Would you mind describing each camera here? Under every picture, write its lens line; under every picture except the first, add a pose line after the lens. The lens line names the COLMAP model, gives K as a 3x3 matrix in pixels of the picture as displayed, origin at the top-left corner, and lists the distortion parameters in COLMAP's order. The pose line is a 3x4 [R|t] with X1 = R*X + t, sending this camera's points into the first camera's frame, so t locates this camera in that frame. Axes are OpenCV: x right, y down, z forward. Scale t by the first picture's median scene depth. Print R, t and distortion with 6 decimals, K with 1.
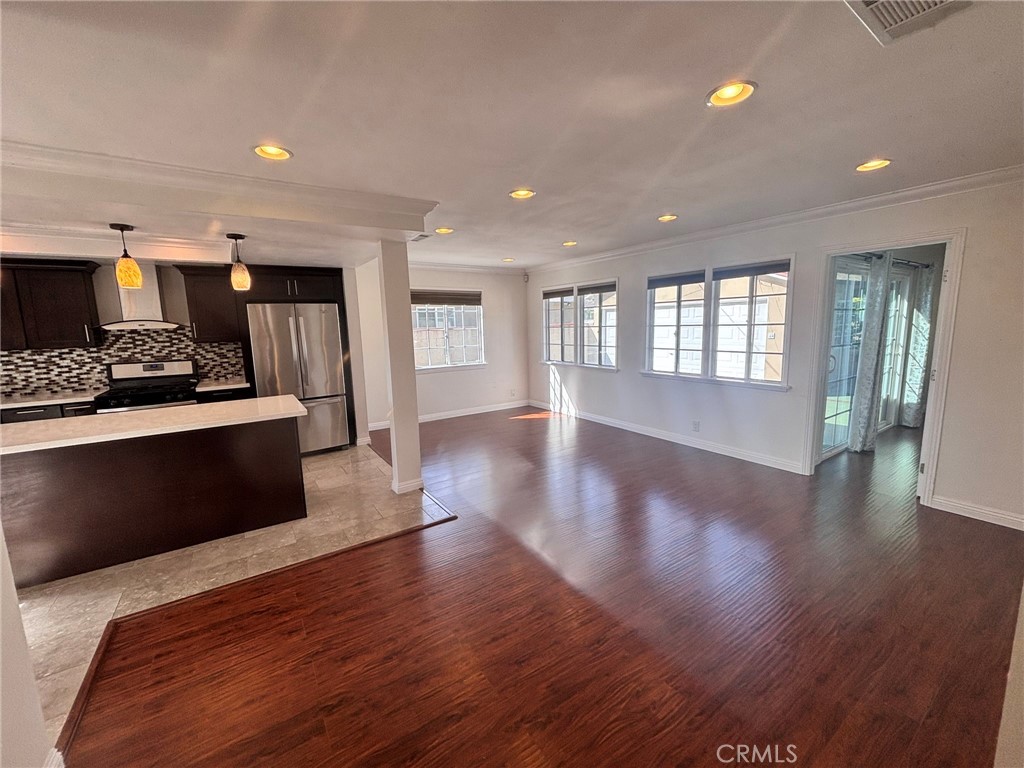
lens RADIAL K [[408.8, 0, 505.1], [0, 408.8, 382.7], [0, 0, 1]] dist [0.006808, 0.000308]
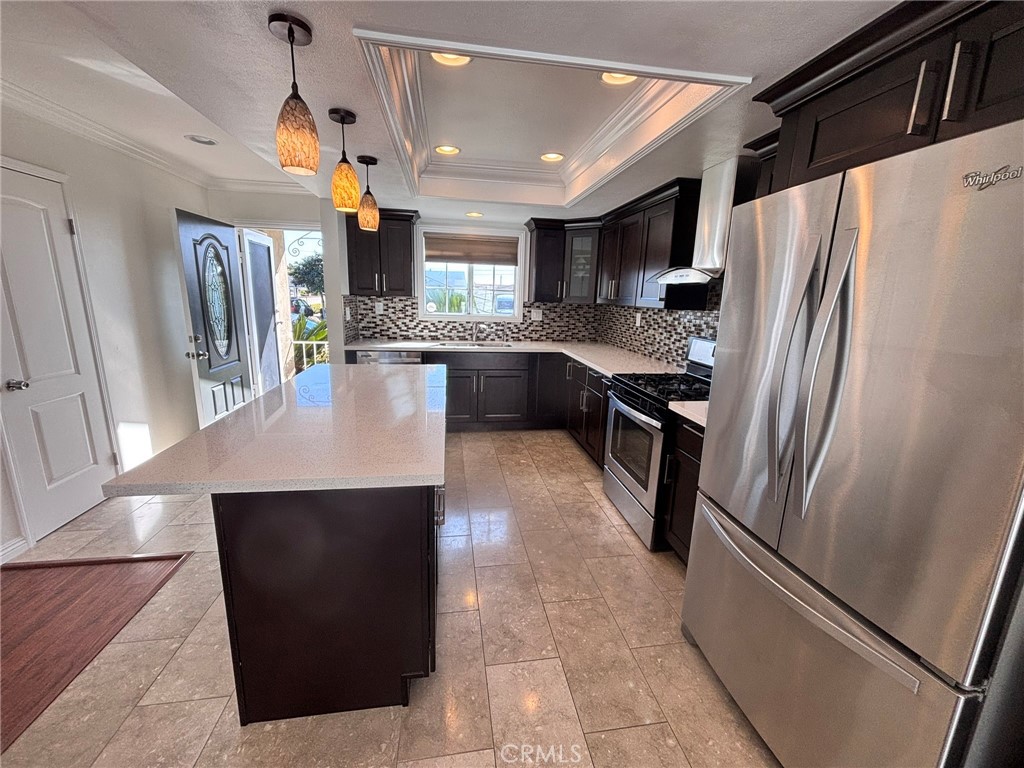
lens RADIAL K [[410.9, 0, 516.6], [0, 410.9, 385.7], [0, 0, 1]] dist [0.000813, -0.000067]
pose [[-0.411890, 0.207388, -0.887320, -0.227264], [-0.150977, 0.944767, 0.290897, -0.120859], [0.898639, 0.253783, -0.357829, 0.994779]]
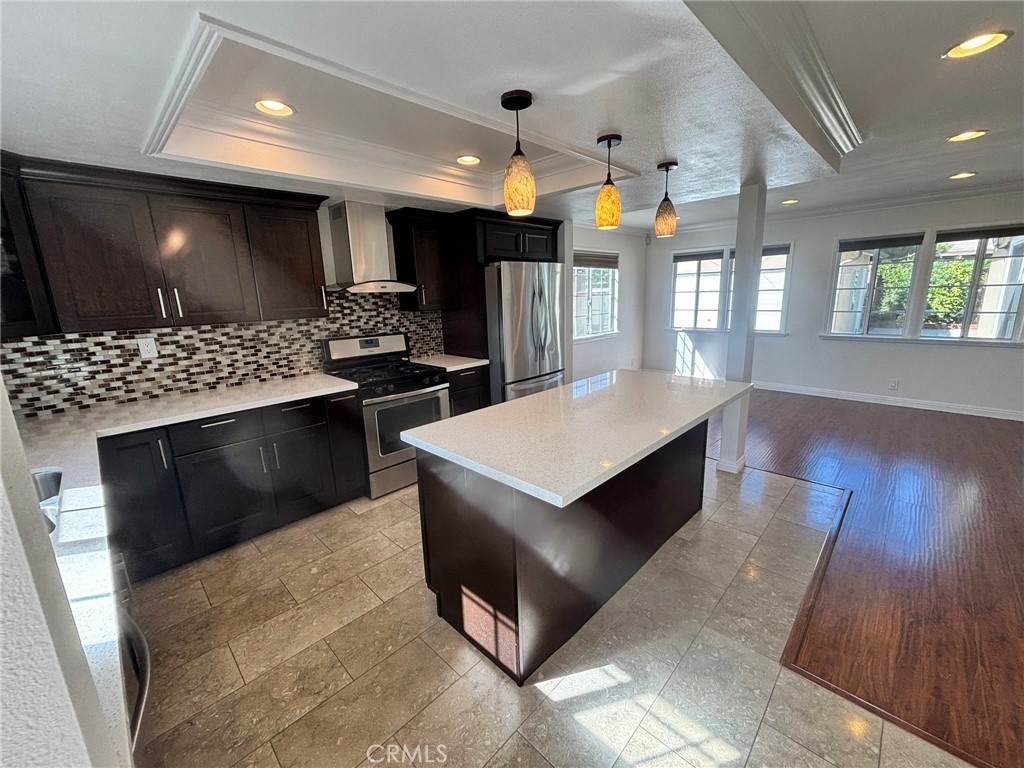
lens RADIAL K [[410.9, 0, 513.2], [0, 410.9, 382.4], [0, 0, 1]] dist [0.004893, -0.000334]
pose [[0.976908, -0.049422, 0.207866, -0.783361], [0.035843, 0.997001, 0.068593, -0.007729], [-0.210633, -0.059558, 0.975749, 0.190926]]
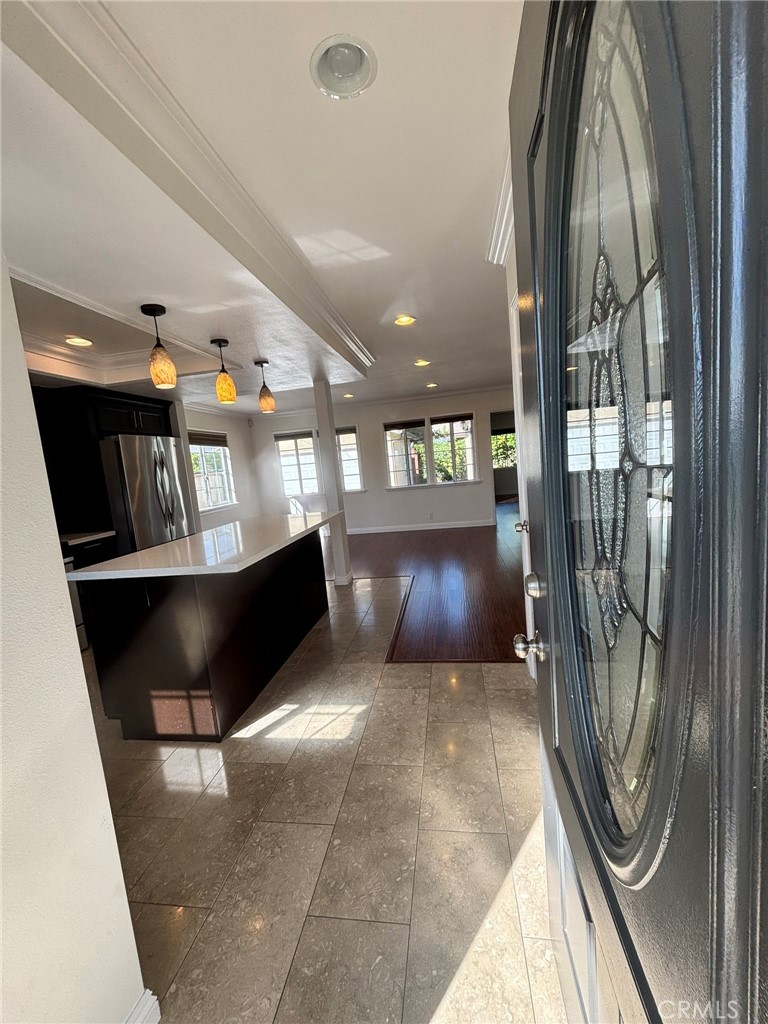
lens RADIAL K [[410.9, 0, 384.0], [0, 410.9, 512.0], [0, 0, 1]] dist [0.000813, -0.000067]
pose [[0.672740, -0.124226, 0.729375, -0.896206], [0.178999, 0.983846, 0.002467, 0.062462], [-0.717900, 0.128897, 0.684109, 0.044684]]
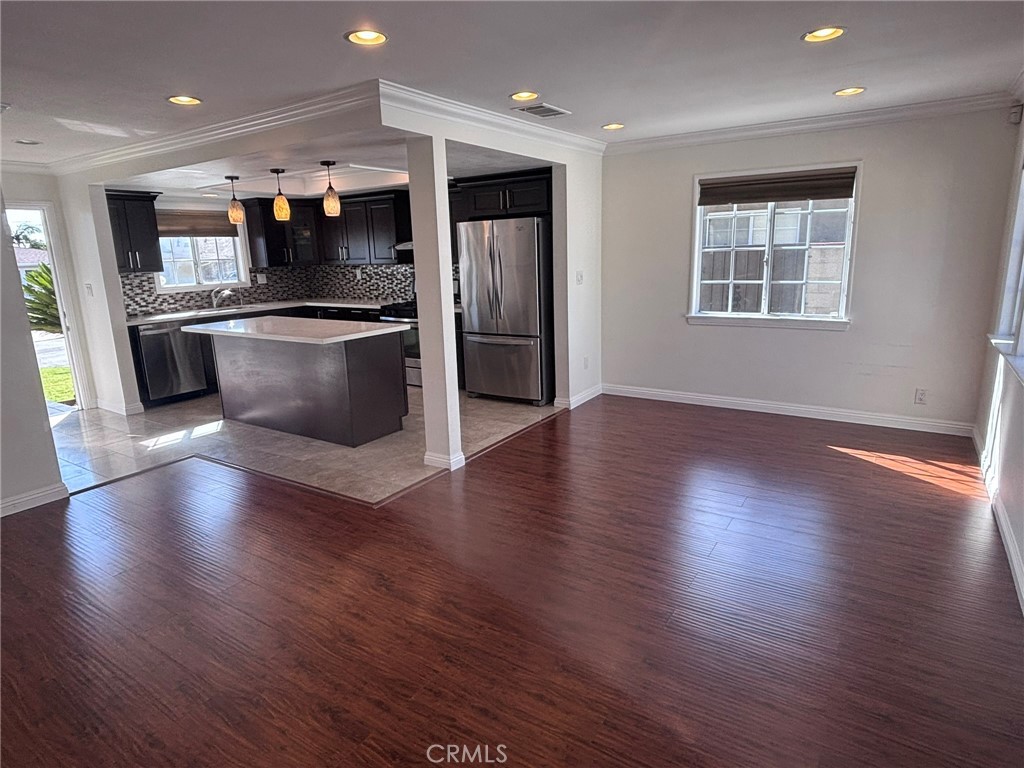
lens RADIAL K [[597.9, 0, 512.0], [0, 597.9, 384.0], [0, 0, 1]] dist [0.004153, -0.001829]
pose [[0.392026, 0.218367, -0.893662, 0.696608], [-0.110929, 0.975553, 0.189716, -0.105668], [0.913242, 0.024759, 0.406665, 0.573091]]
